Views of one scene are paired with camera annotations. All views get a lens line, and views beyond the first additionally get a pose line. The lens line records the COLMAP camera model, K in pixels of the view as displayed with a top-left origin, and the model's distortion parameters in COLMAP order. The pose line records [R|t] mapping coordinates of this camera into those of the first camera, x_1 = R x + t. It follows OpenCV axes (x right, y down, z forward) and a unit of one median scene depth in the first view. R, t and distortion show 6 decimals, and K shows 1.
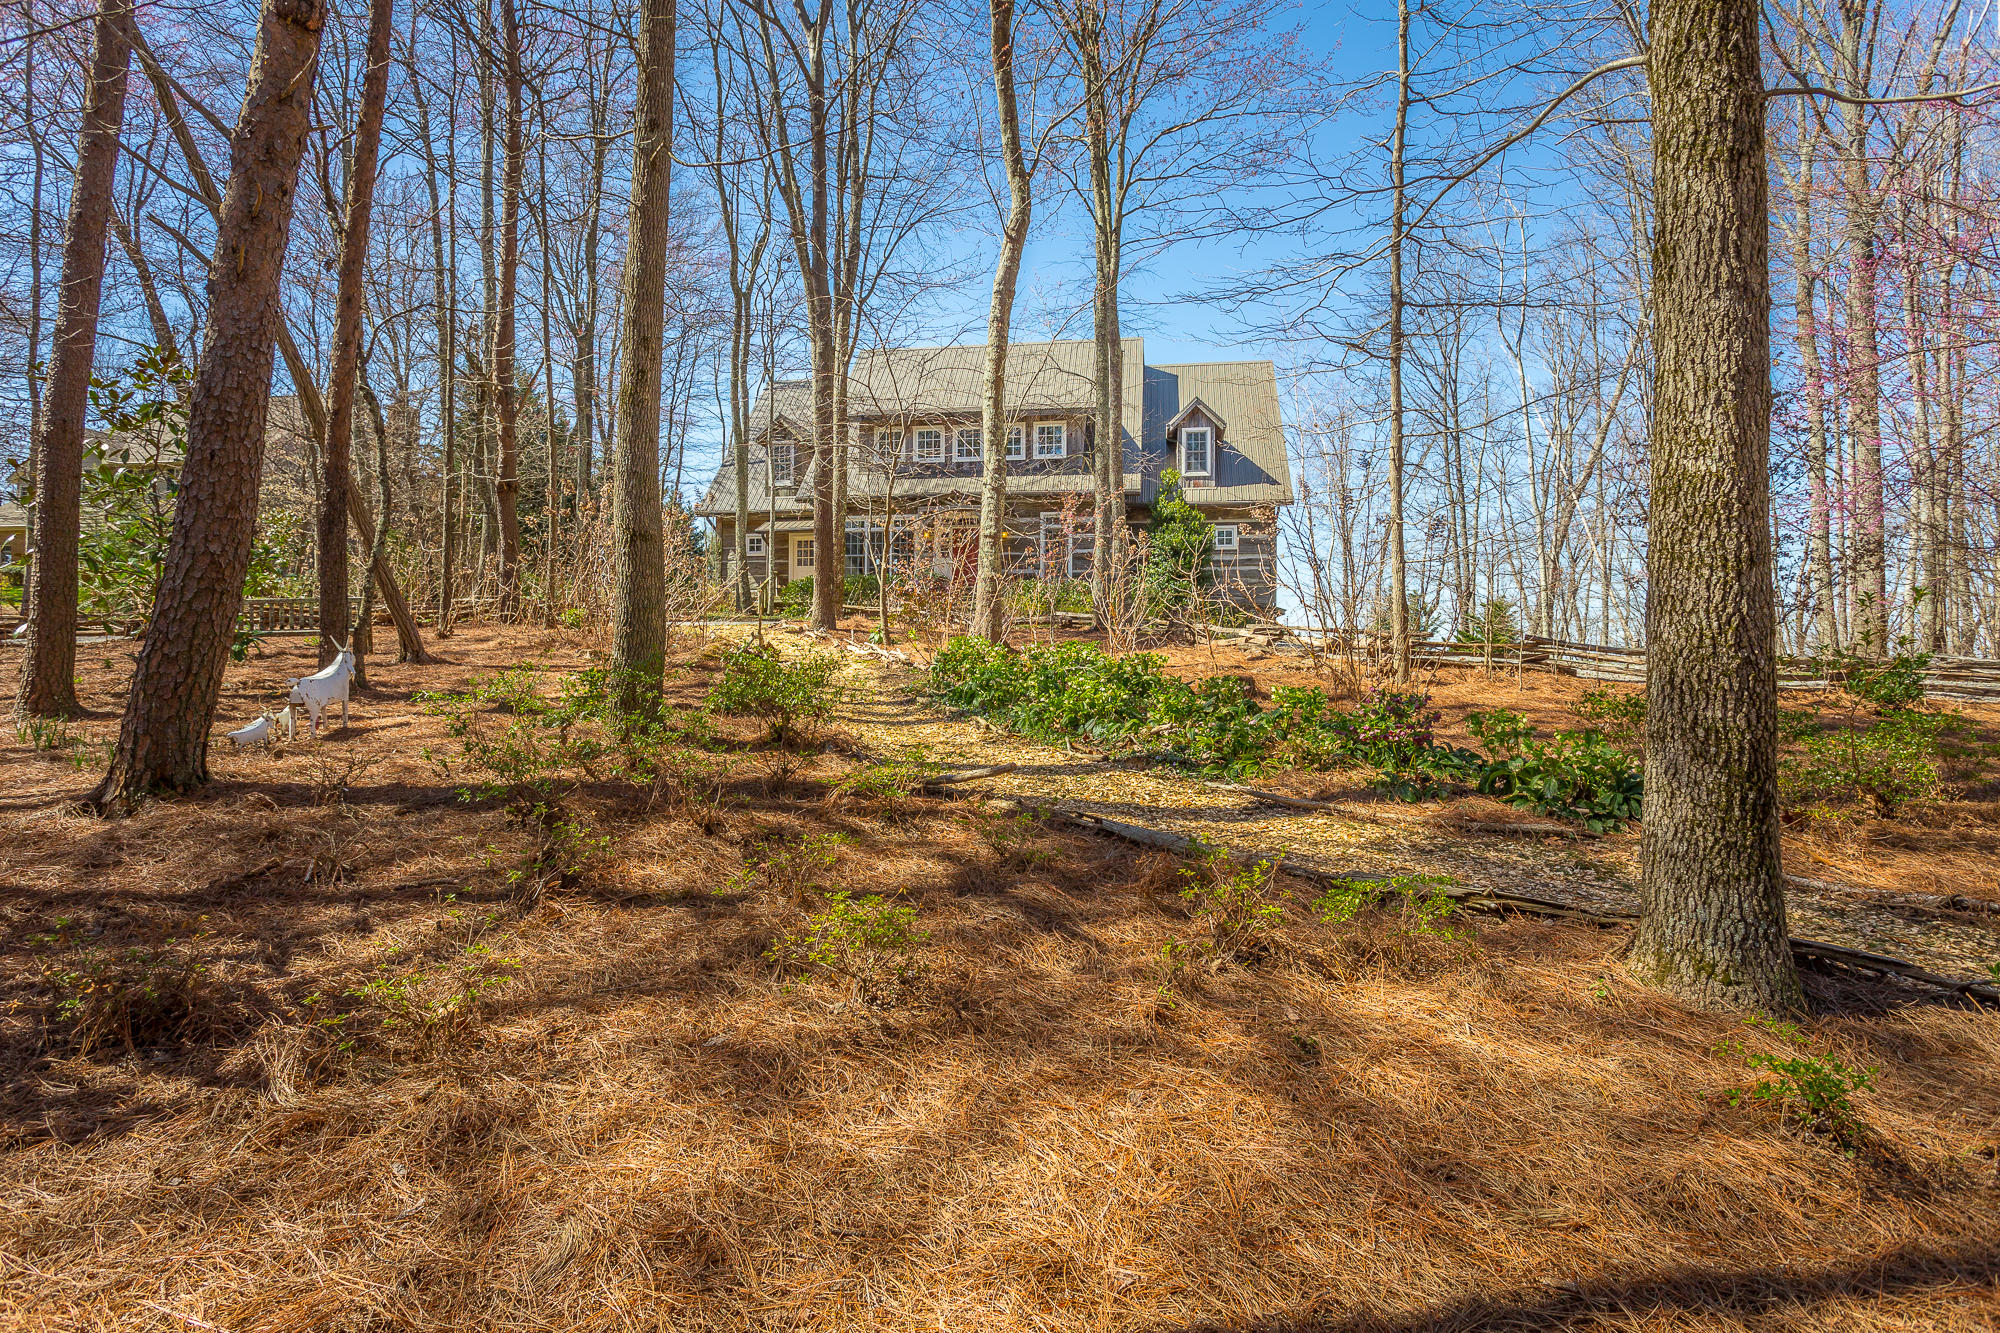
lens RADIAL K [[959.2, 0, 991.6], [0, 959.2, 660.7], [0, 0, 1]] dist [0.010599, 0.001530]
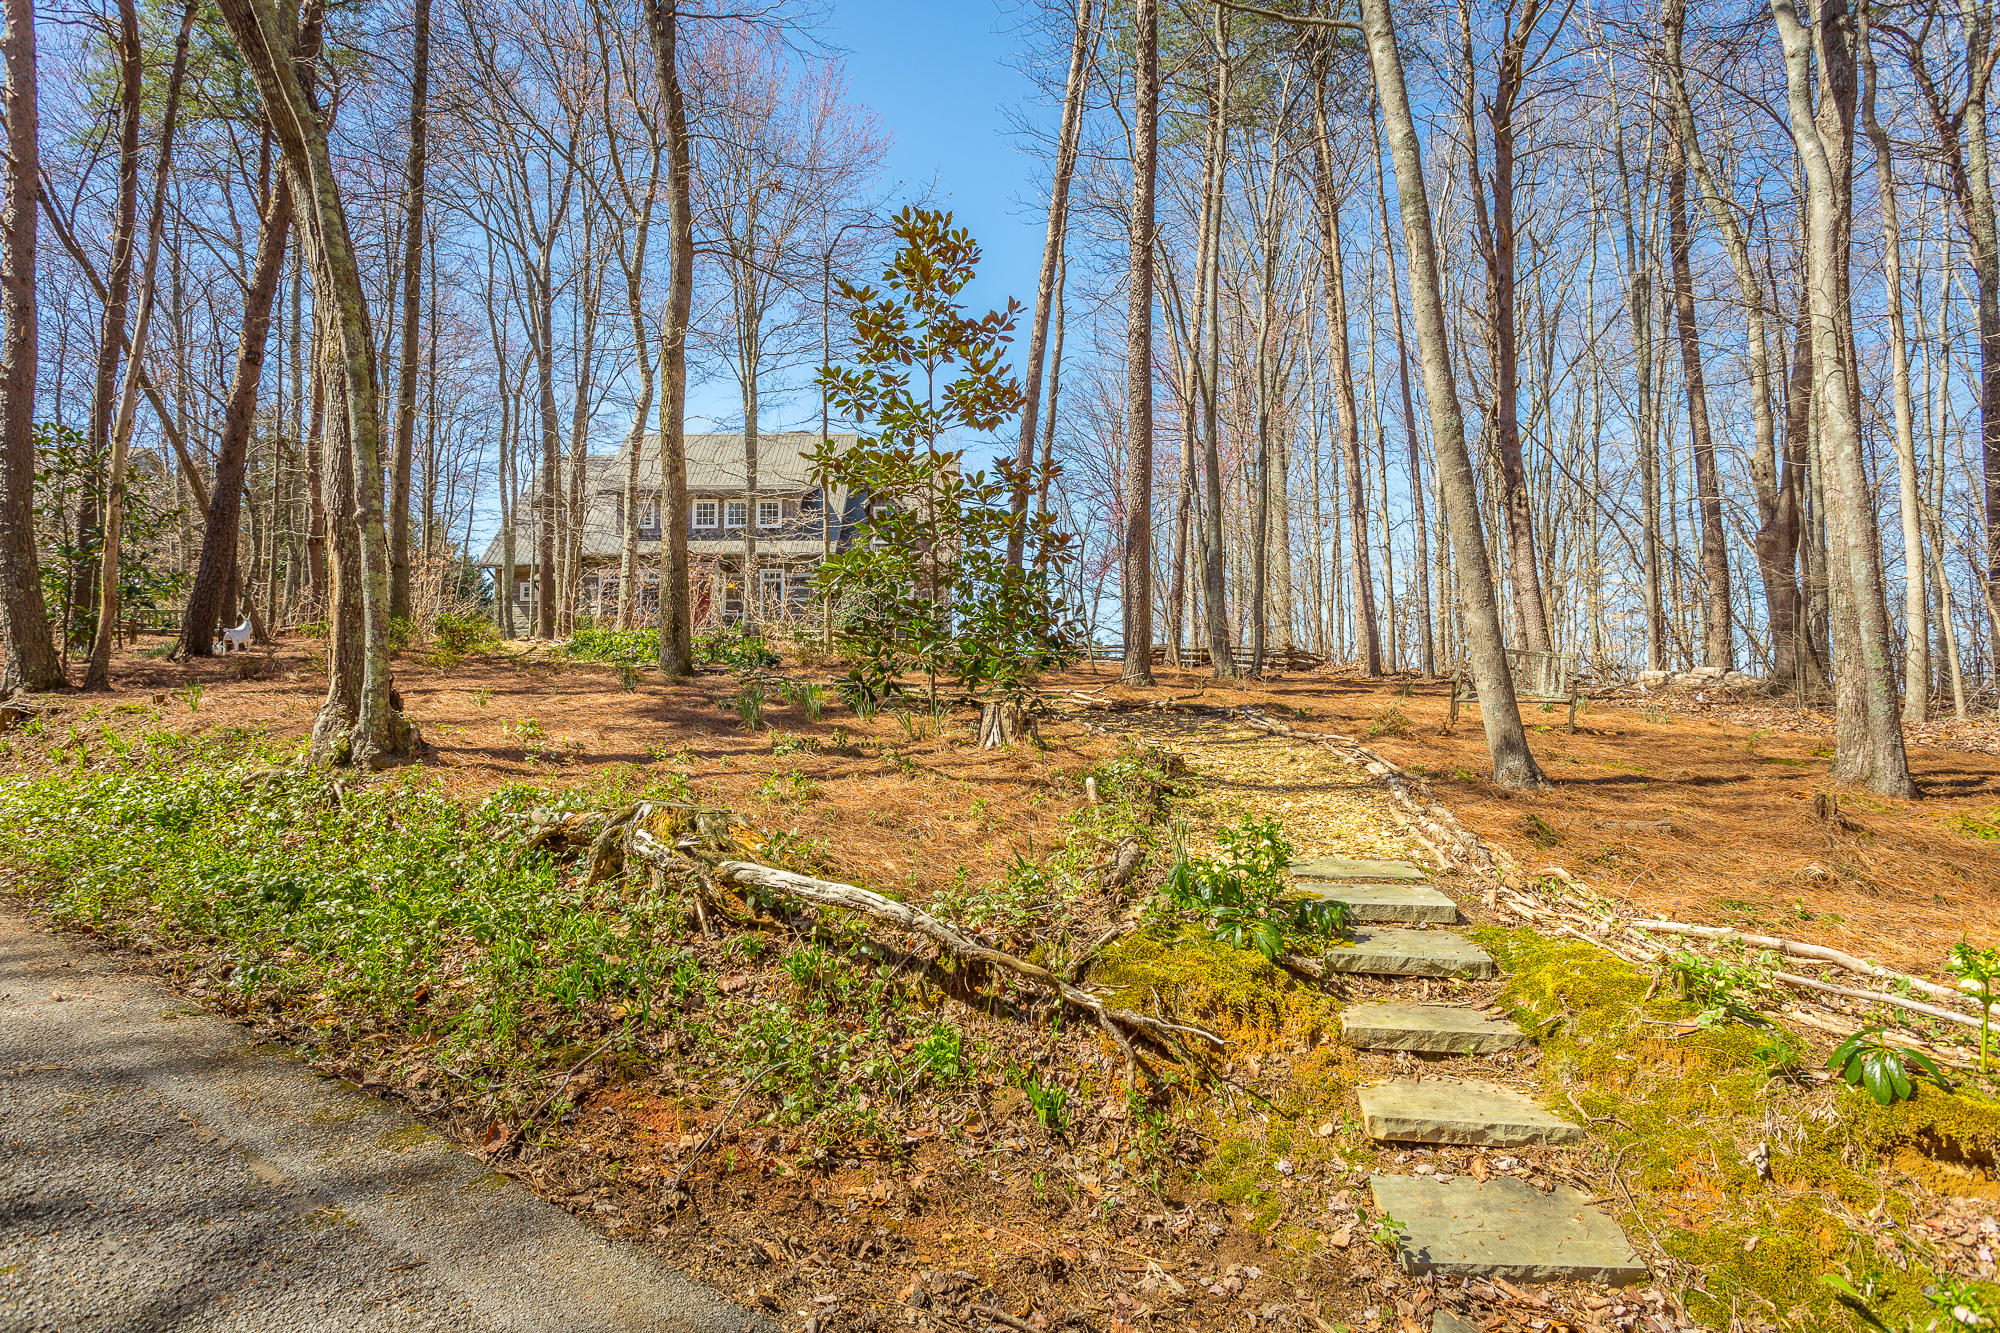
lens RADIAL K [[959.2, 0, 991.6], [0, 959.2, 660.7], [0, 0, 1]] dist [0.010599, 0.001530]
pose [[0.986107, -0.013337, 0.165577, 0.218752], [0.023418, 0.997978, -0.059082, 0.086890], [-0.164454, 0.062139, 0.984425, -0.494401]]
